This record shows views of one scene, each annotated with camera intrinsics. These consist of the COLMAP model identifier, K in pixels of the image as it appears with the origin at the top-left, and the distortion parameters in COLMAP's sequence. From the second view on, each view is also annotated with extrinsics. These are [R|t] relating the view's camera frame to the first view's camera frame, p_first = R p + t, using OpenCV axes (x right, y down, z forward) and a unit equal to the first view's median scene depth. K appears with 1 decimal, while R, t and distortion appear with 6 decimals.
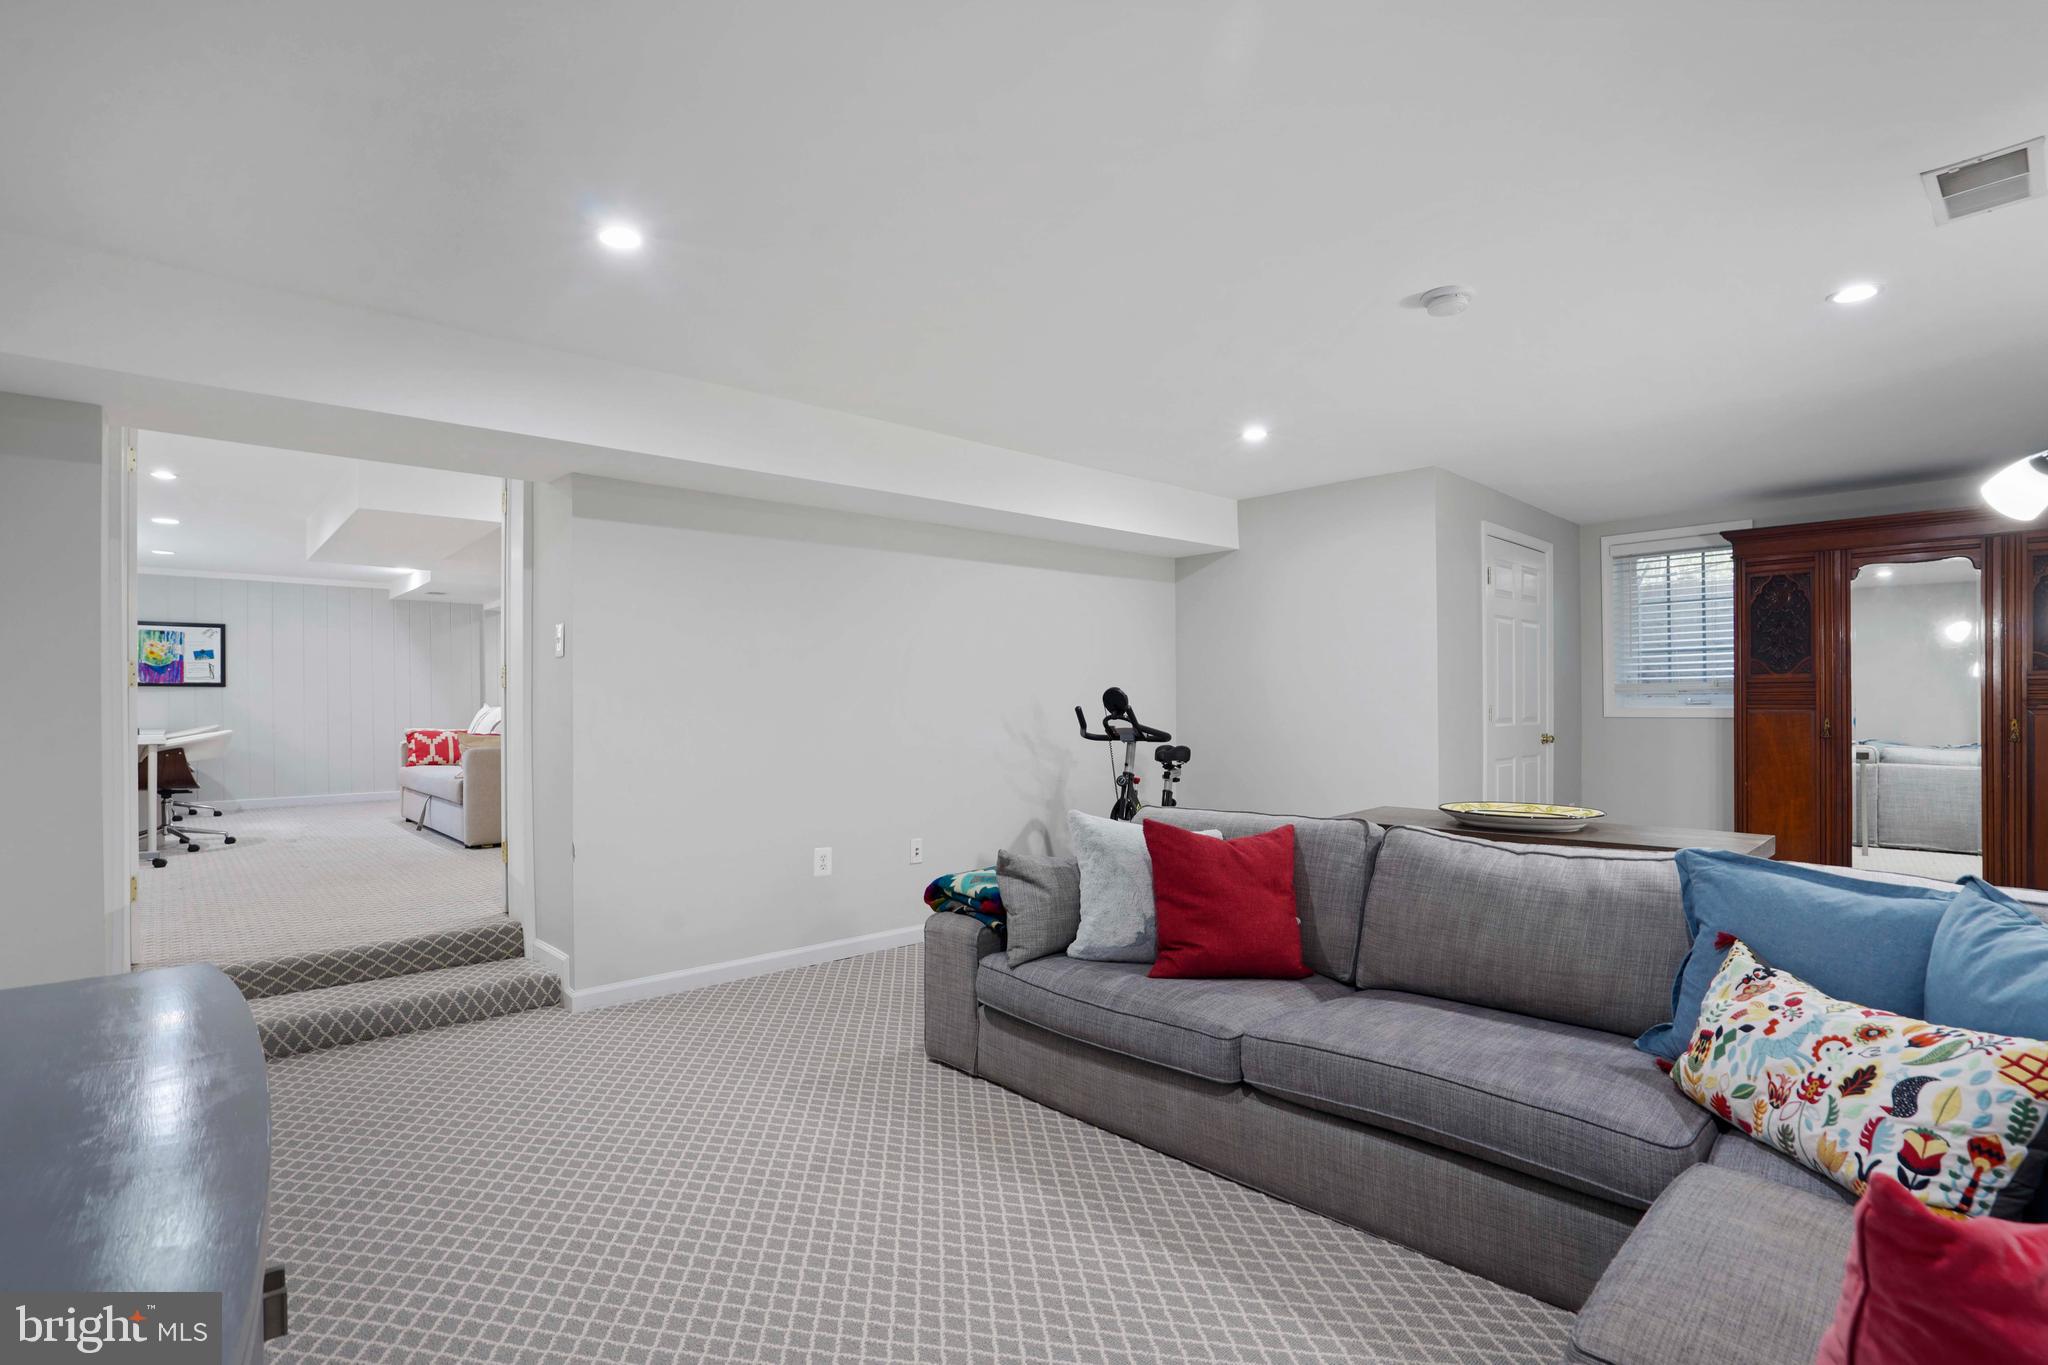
lens RADIAL K [[975.8, 0, 1011.7], [0, 975.8, 670.0], [0, 0, 1]] dist [-0.052837, 0.020113]
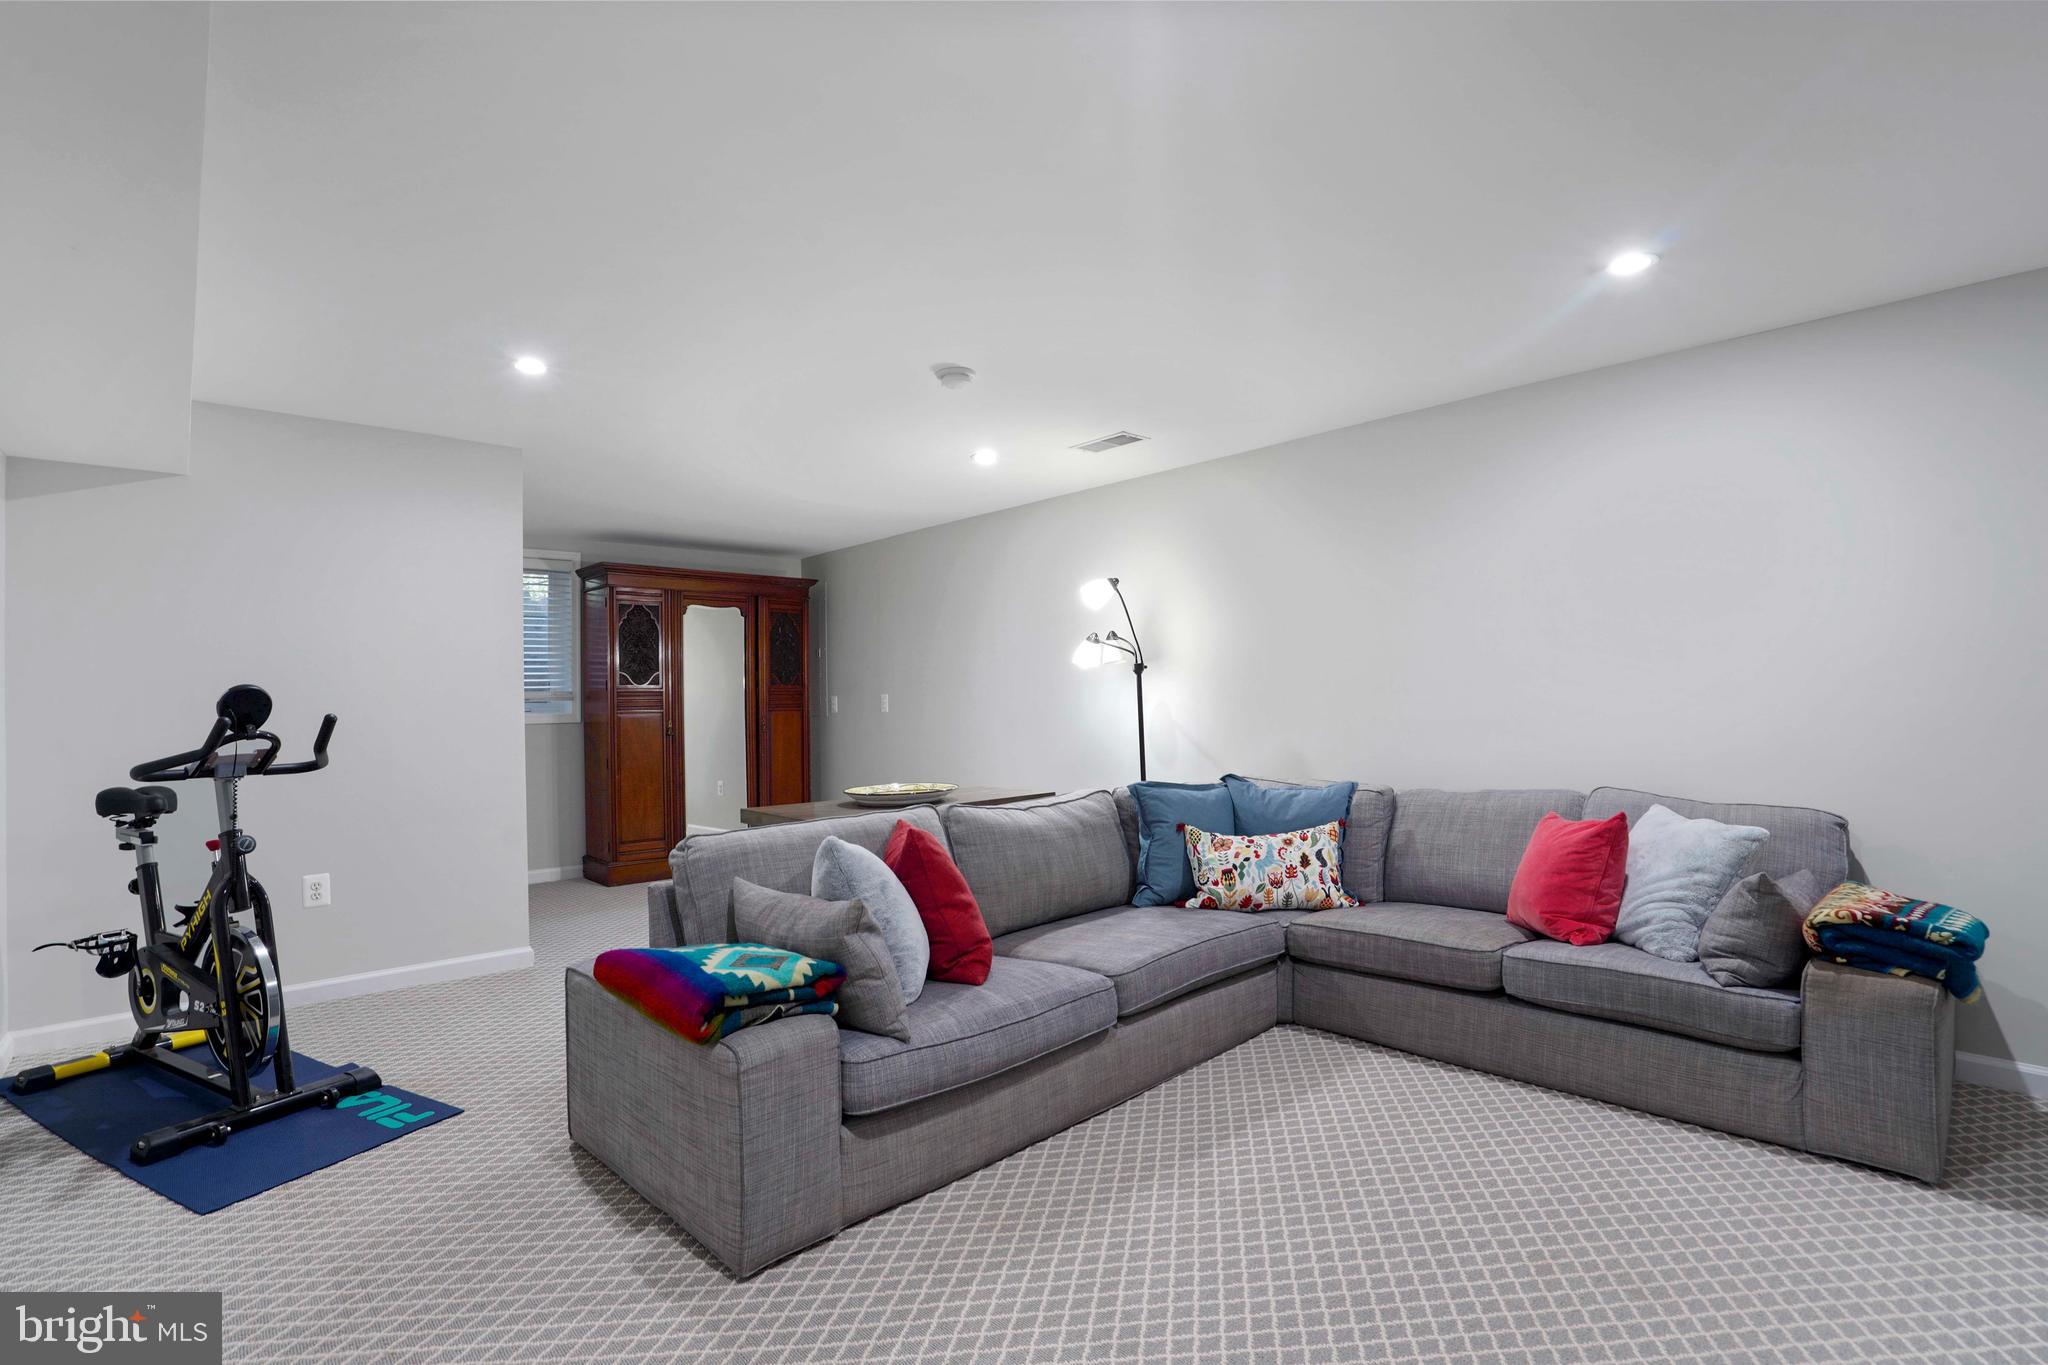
lens RADIAL K [[975.8, 0, 1011.7], [0, 975.8, 670.0], [0, 0, 1]] dist [-0.052837, 0.020113]
pose [[-0.012452, 0.040007, 0.999122, -1.126908], [-0.016749, 0.999051, -0.040213, 0.062917], [-0.999782, -0.017235, -0.011770, 1.352055]]
